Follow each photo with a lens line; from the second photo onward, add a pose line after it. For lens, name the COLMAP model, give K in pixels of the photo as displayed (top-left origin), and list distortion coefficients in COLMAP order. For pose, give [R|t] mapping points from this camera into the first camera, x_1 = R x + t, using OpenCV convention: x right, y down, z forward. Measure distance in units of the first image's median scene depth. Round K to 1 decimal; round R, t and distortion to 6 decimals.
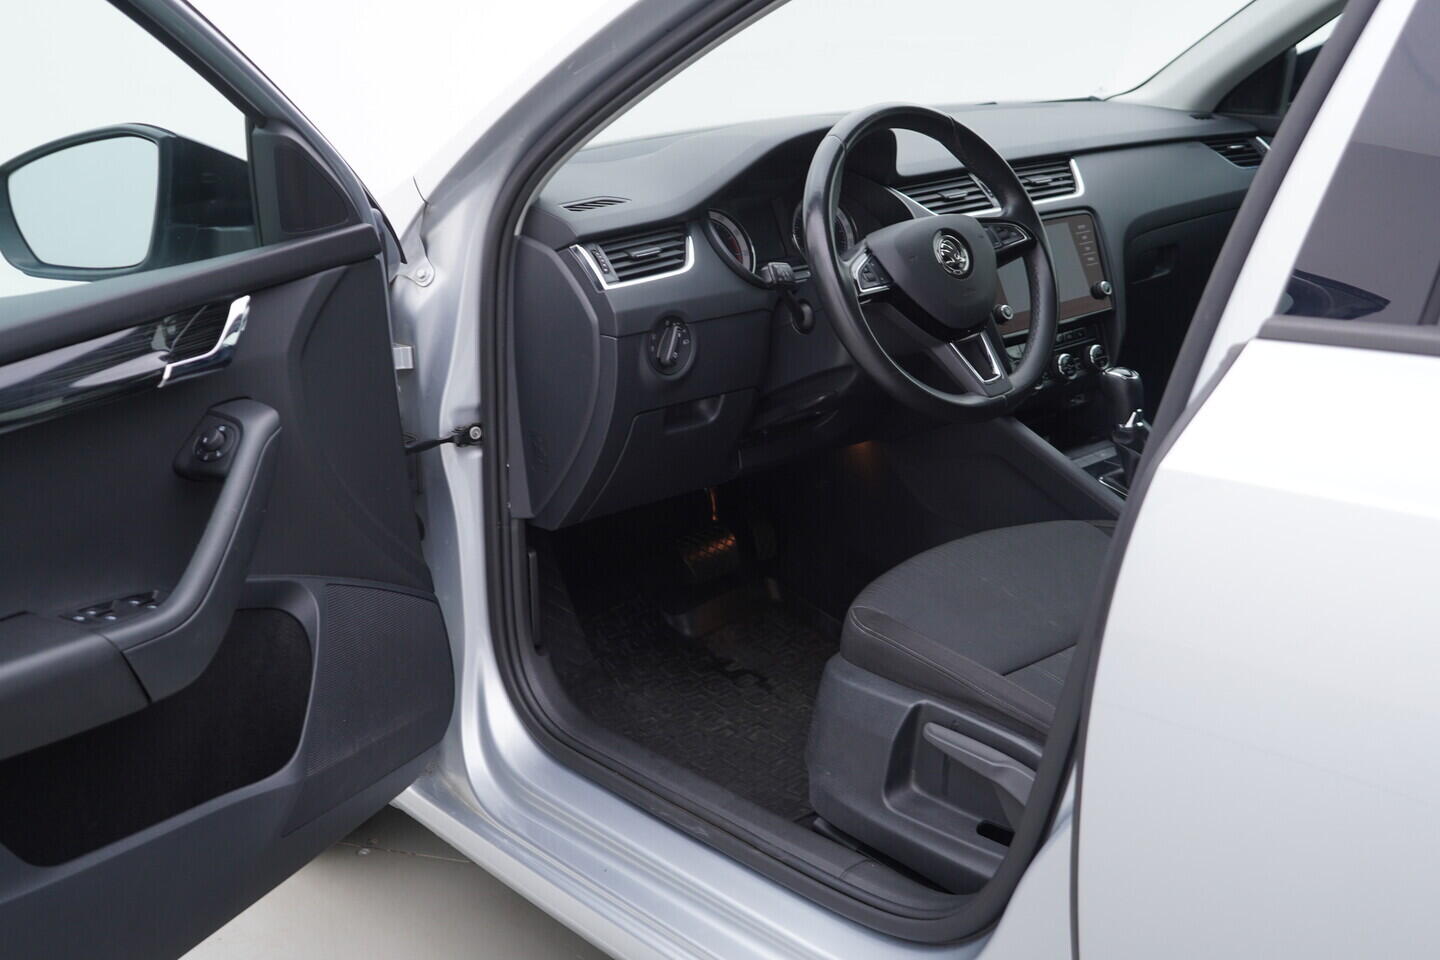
lens RADIAL K [[1440.4, 0, 717.5], [0, 1440.4, 425.4], [0, 0, 1]] dist [0.008942, 0.011487]
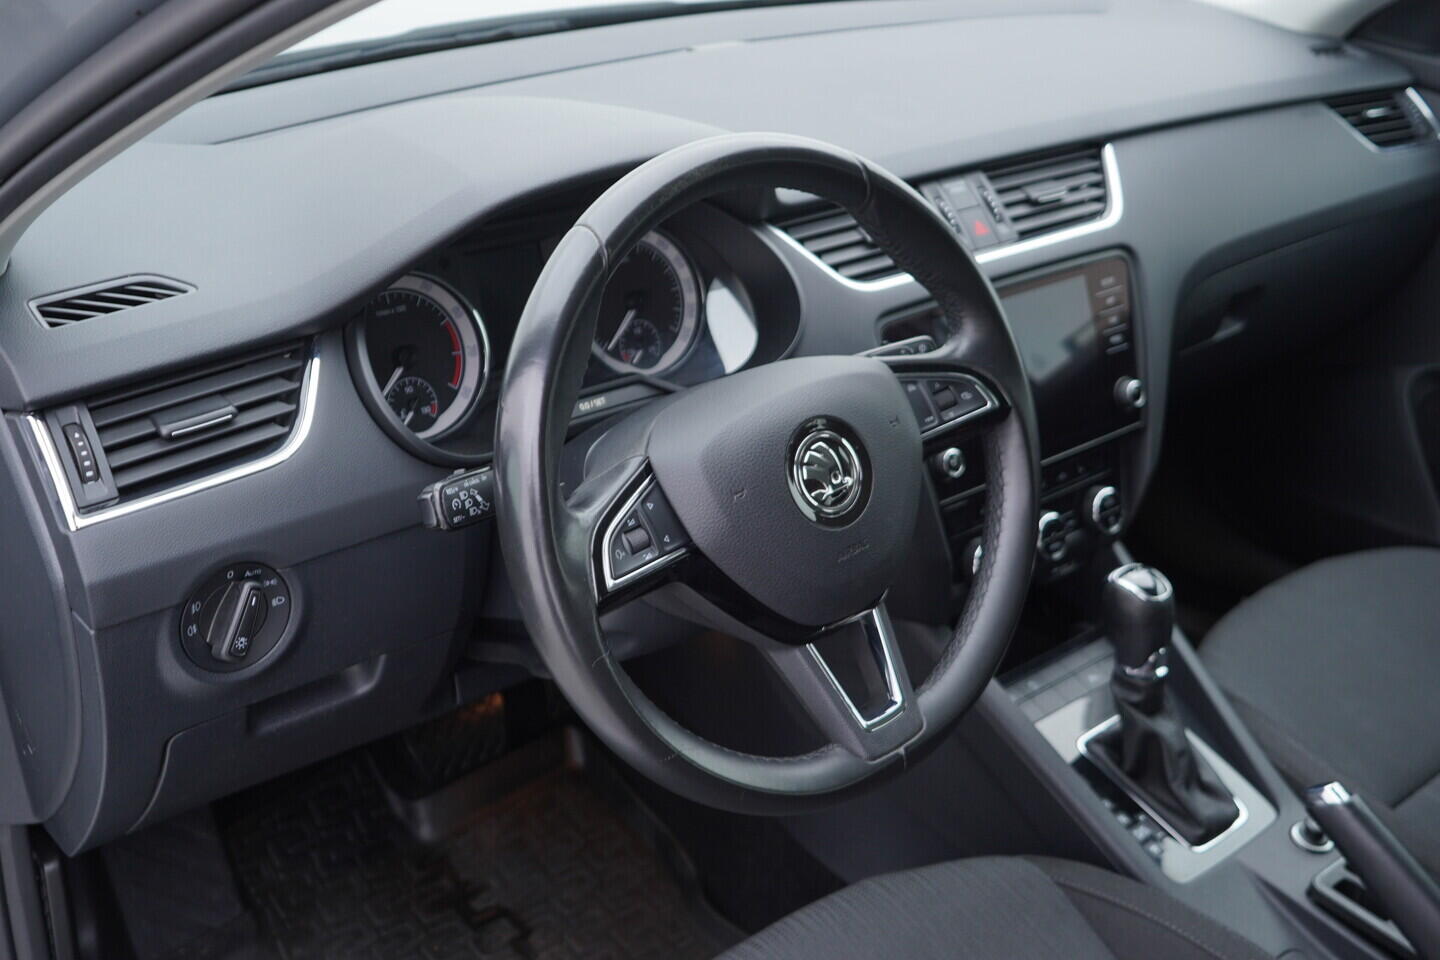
lens RADIAL K [[1537.5, 0, 720.0], [0, 1537.5, 480.0], [0, 0, 1]] dist [-0.015164, -0.011068]
pose [[0.996647, 0.078612, 0.022694, 0.113641], [-0.081560, 0.976684, 0.198585, -0.213902], [-0.006554, -0.199770, 0.979821, 0.482788]]
